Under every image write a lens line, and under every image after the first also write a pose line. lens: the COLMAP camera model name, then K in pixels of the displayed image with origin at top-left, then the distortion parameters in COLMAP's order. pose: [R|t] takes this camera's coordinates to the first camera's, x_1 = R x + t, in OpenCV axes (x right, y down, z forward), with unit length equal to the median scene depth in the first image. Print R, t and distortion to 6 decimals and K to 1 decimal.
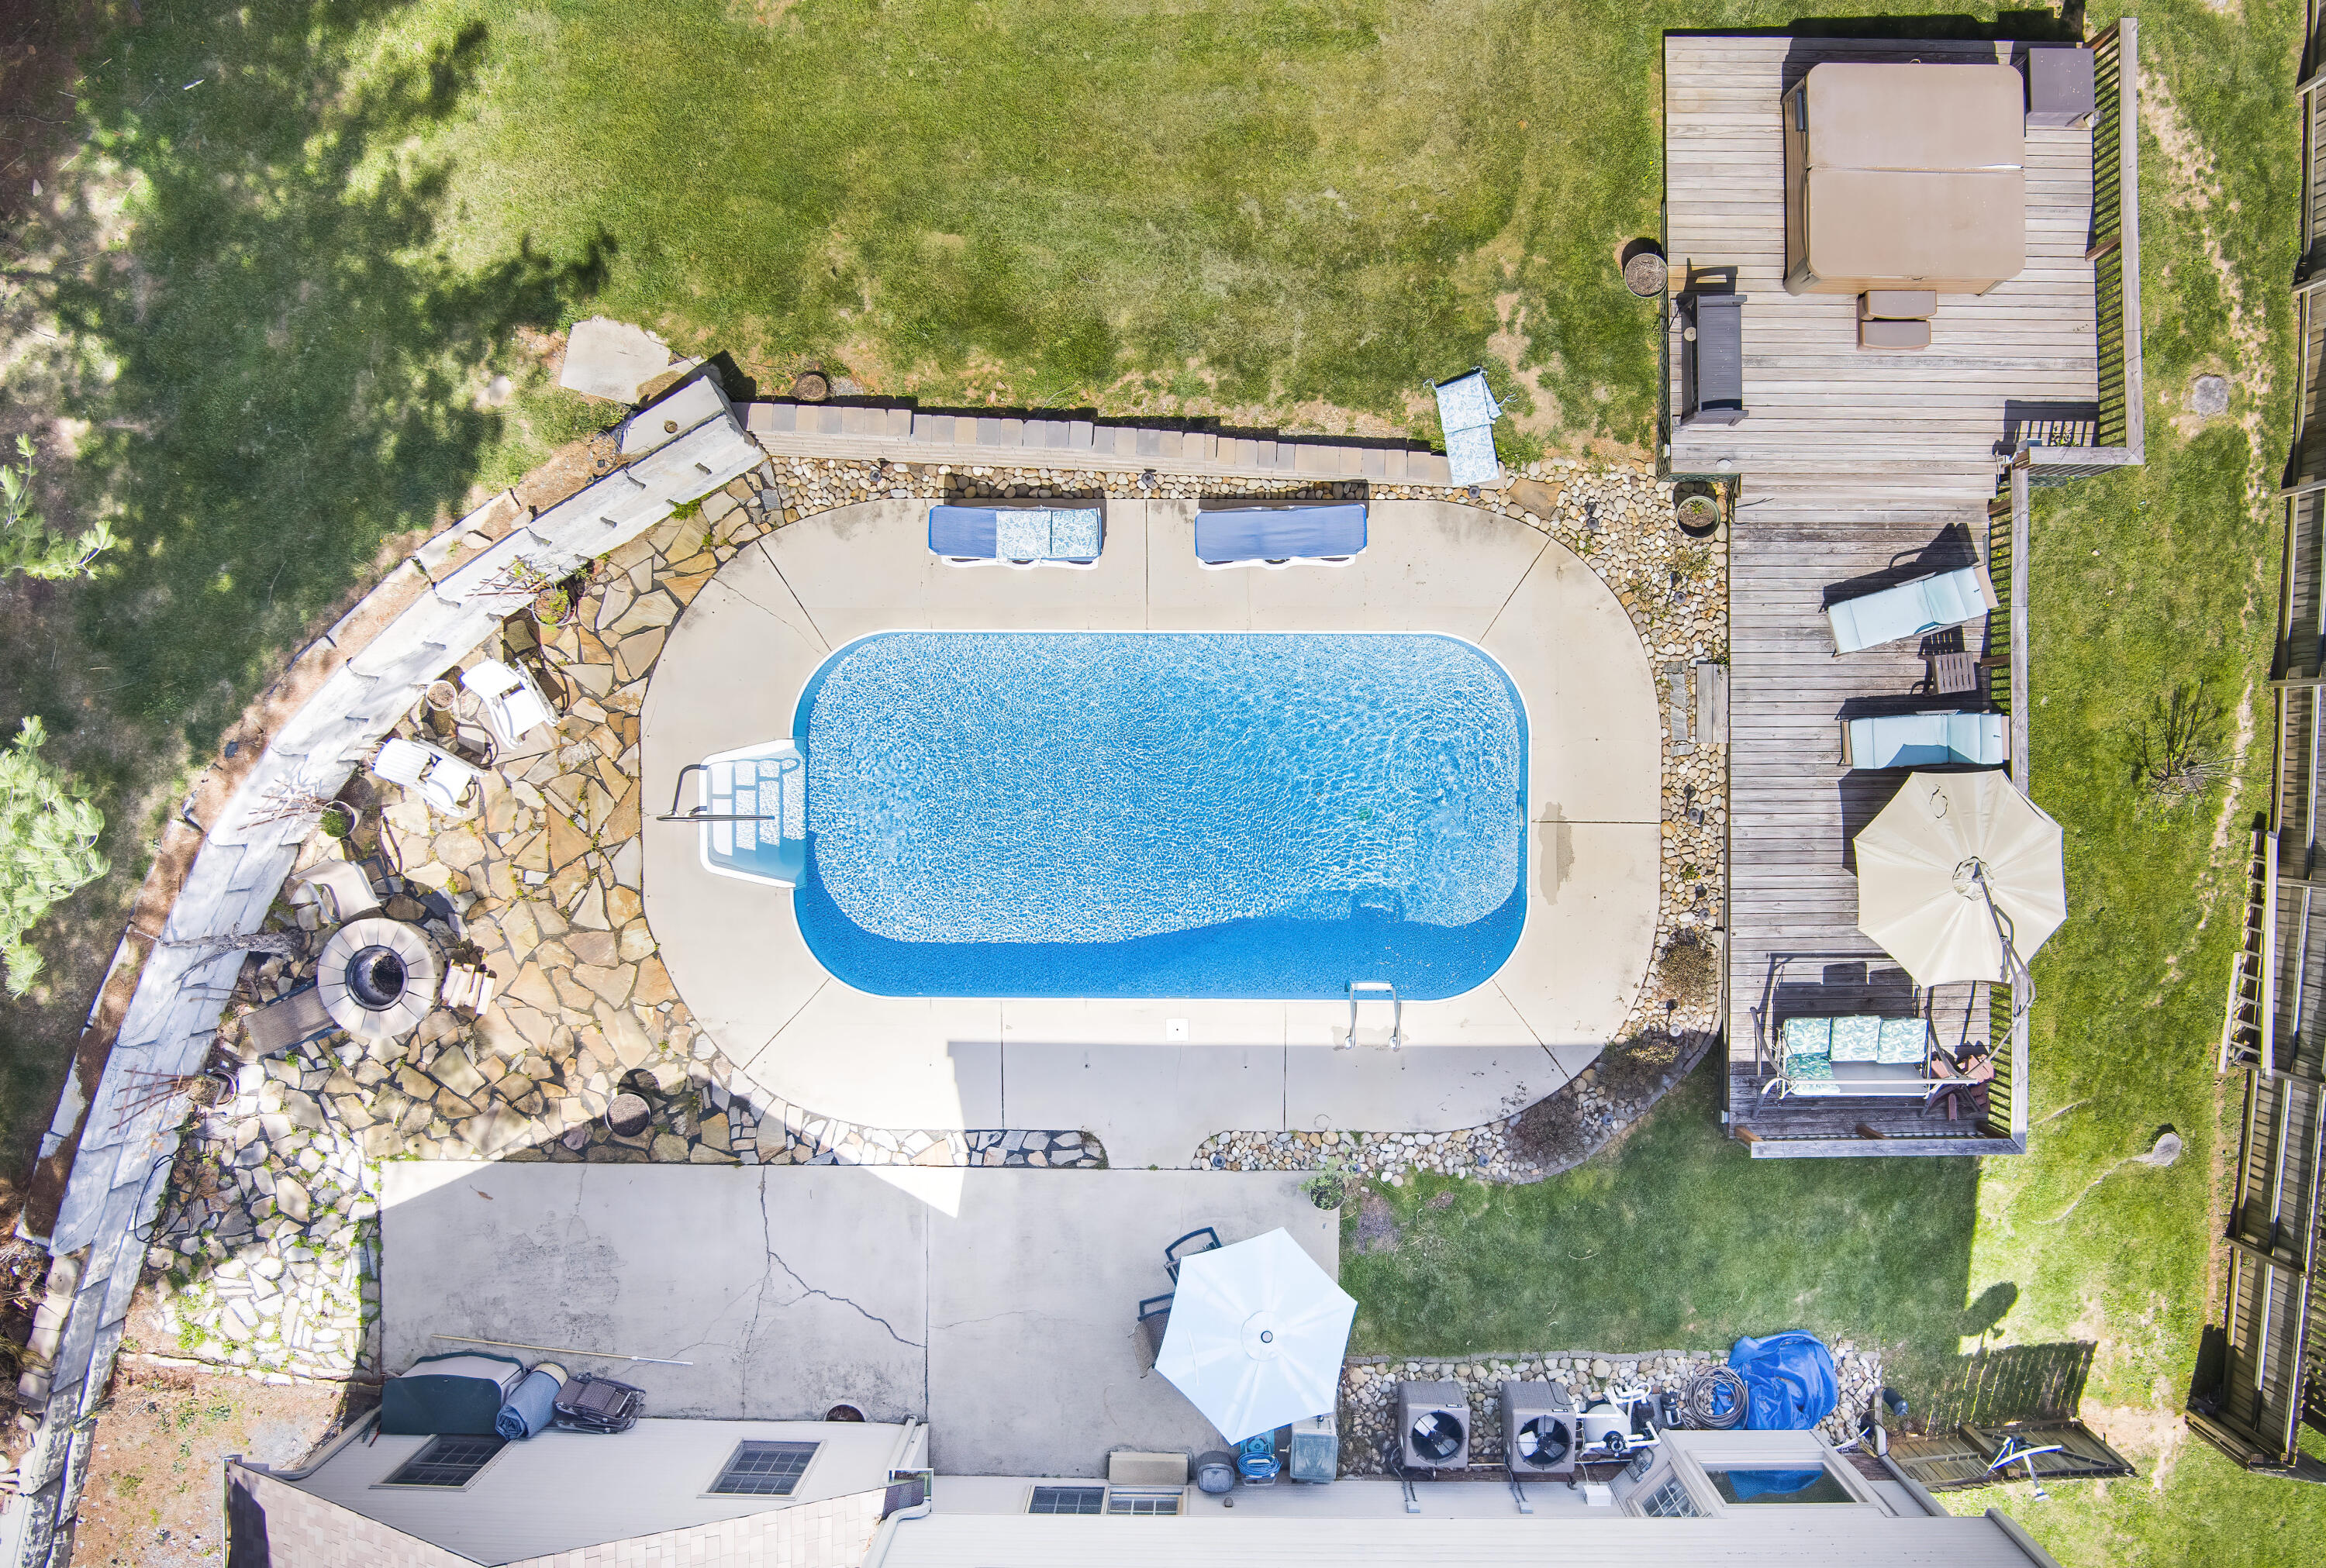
lens RADIAL K [[1966.1, 0, 1163.0], [0, 1966.1, 784.0], [0, 0, 1]] dist [-0.071598, 0.005130]
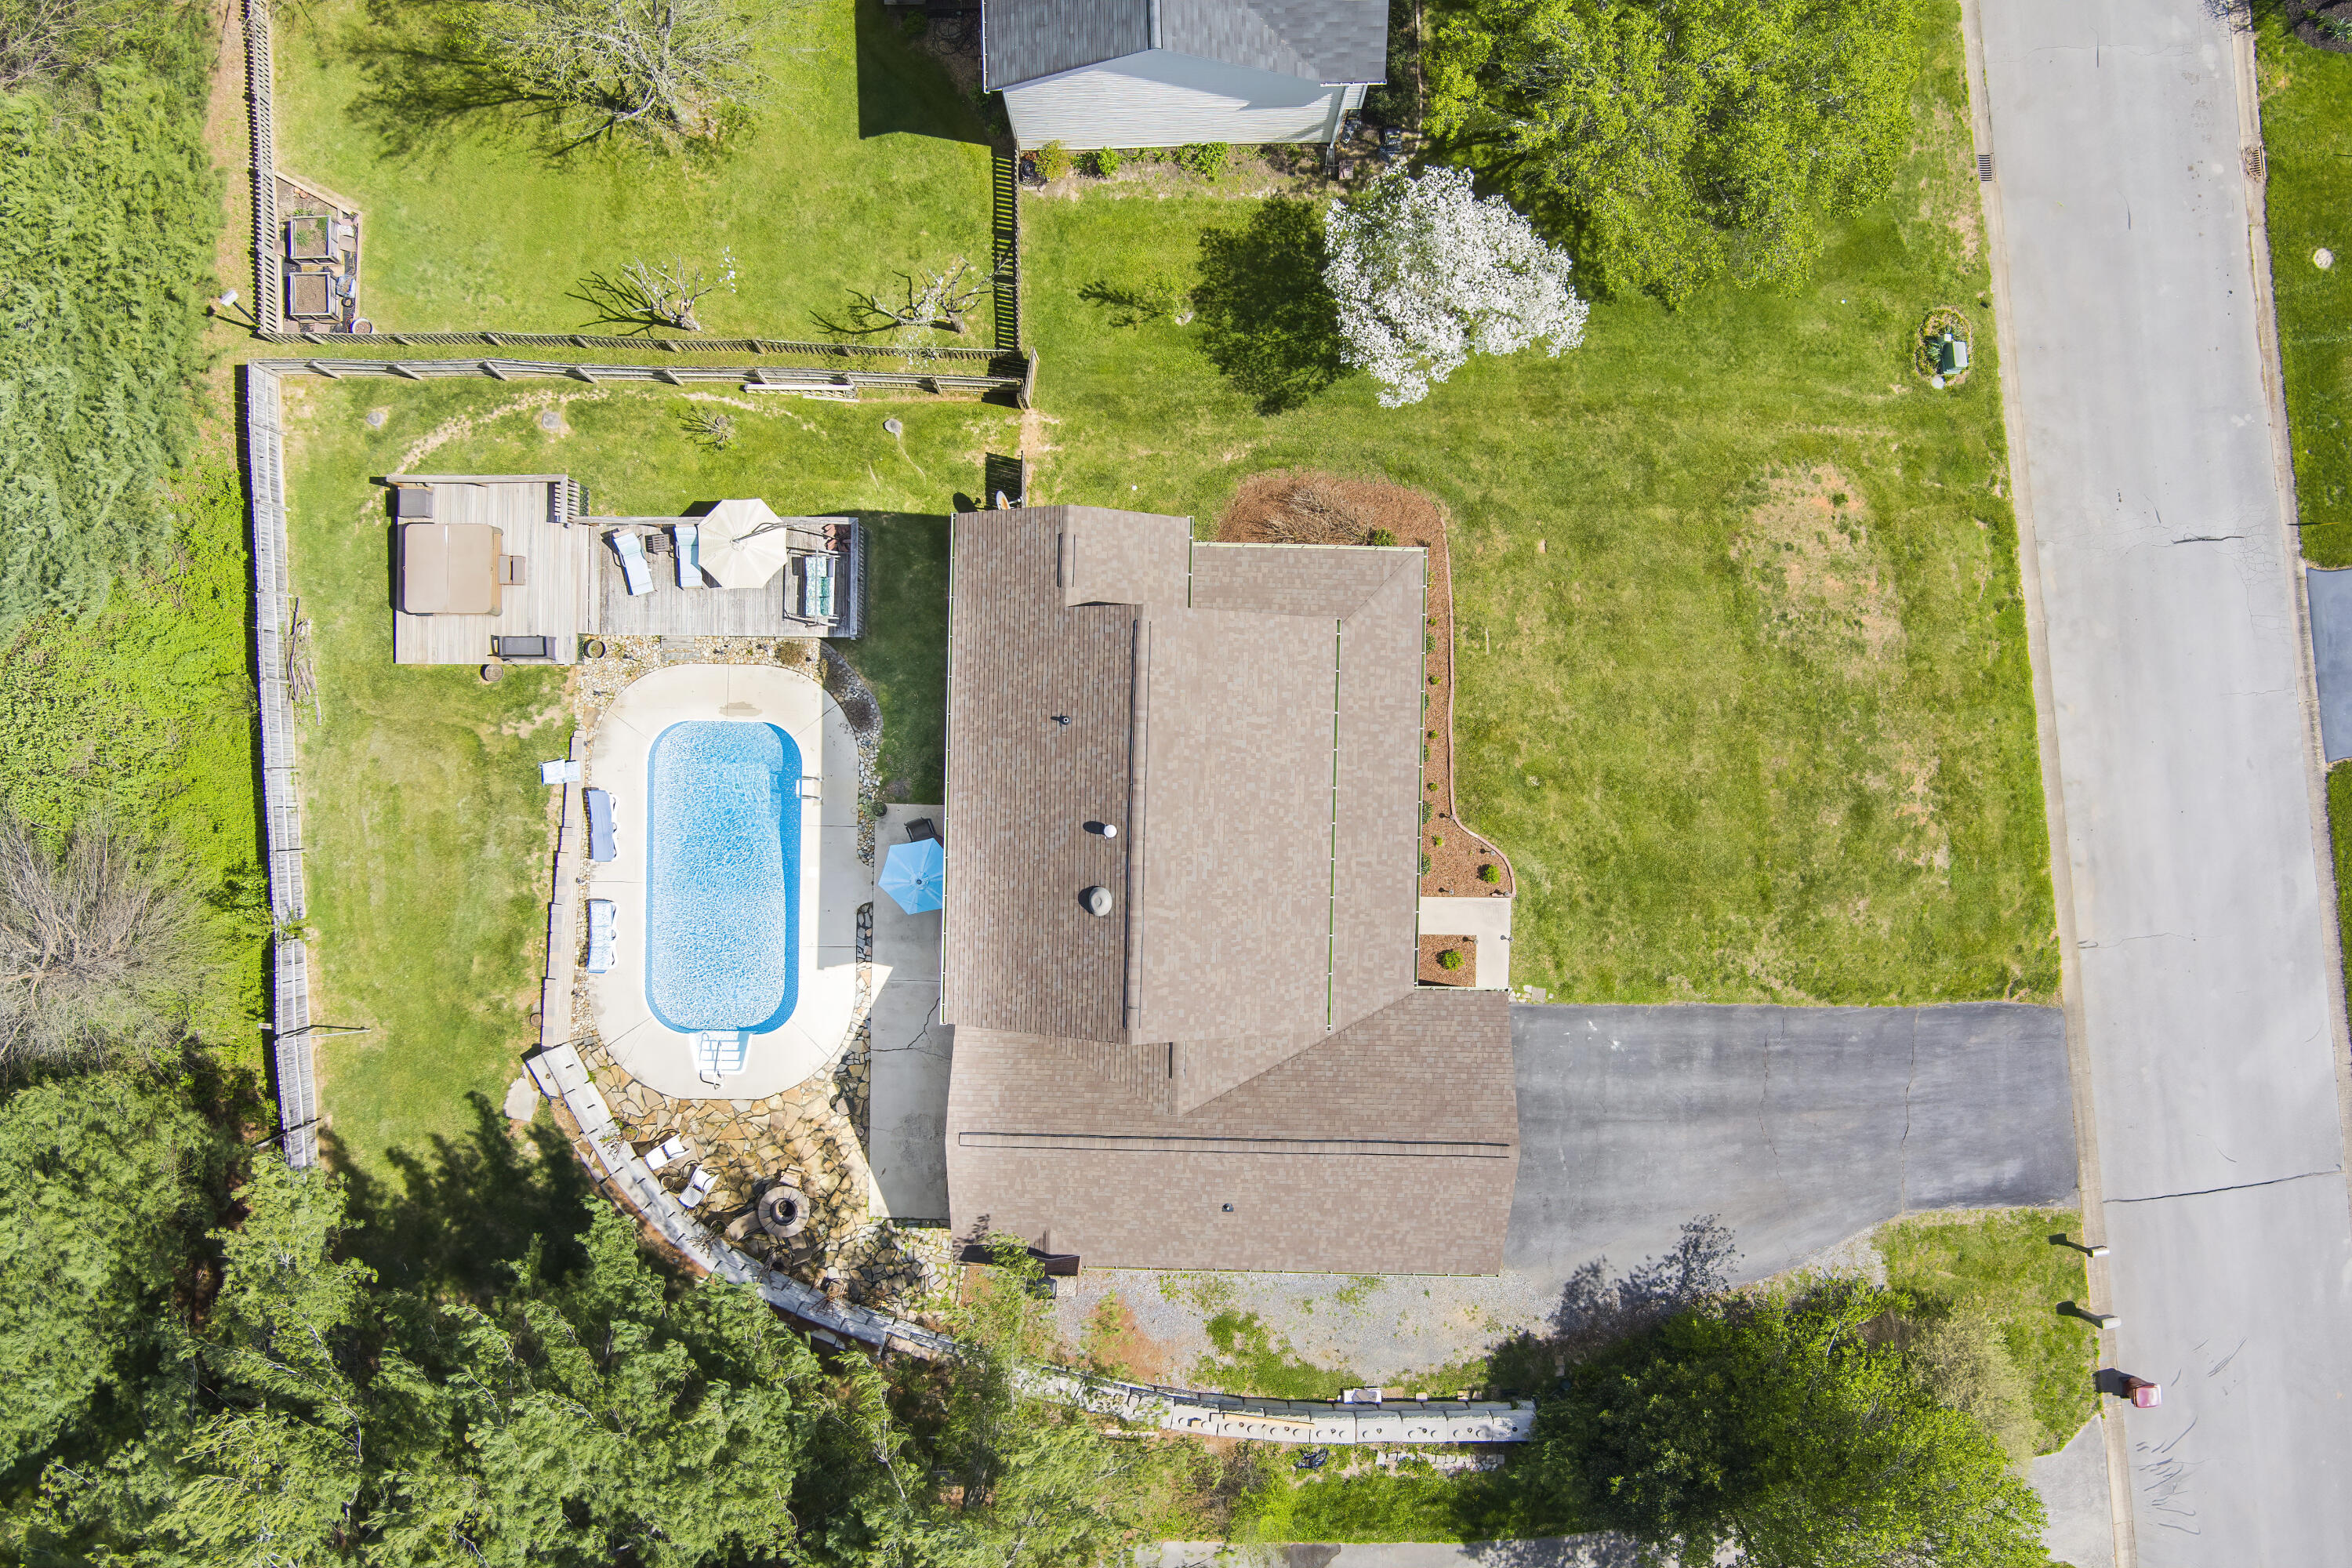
lens RADIAL K [[1896.6, 0, 1172.7], [0, 1896.6, 803.8], [0, 0, 1]] dist [-0.076079, 0.028524]
pose [[0.015525, -0.999870, -0.004449, 0.106448], [0.999843, 0.015563, -0.008482, 0.579081], [0.008550, -0.004317, 0.999954, -1.268998]]
